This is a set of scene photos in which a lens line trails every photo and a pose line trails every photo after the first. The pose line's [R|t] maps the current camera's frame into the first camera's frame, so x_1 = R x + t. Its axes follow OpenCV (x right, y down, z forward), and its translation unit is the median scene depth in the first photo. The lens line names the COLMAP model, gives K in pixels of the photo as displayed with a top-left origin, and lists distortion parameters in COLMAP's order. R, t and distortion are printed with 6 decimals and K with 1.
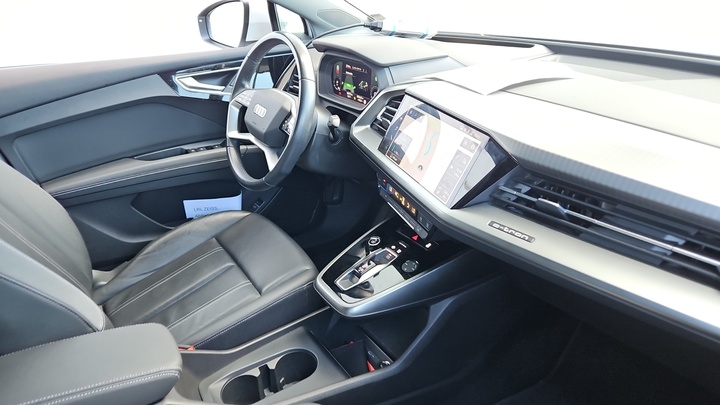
lens RADIAL K [[474.0, 0, 360.0], [0, 474.0, 202.5], [0, 0, 1]] dist [-0.000771, 0.000410]
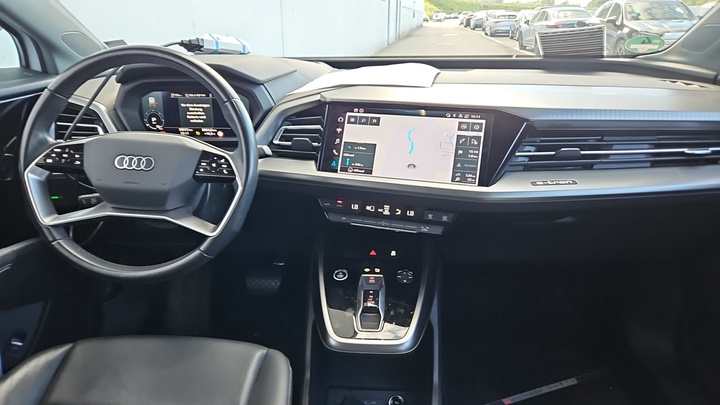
lens RADIAL K [[474.0, 0, 360.0], [0, 474.0, 202.5], [0, 0, 1]] dist [-0.000771, 0.000410]
pose [[0.609848, -0.262149, 0.747906, -0.527189], [0.339188, 0.939245, 0.052638, -0.071236], [-0.716266, 0.221579, 0.661715, 0.358802]]
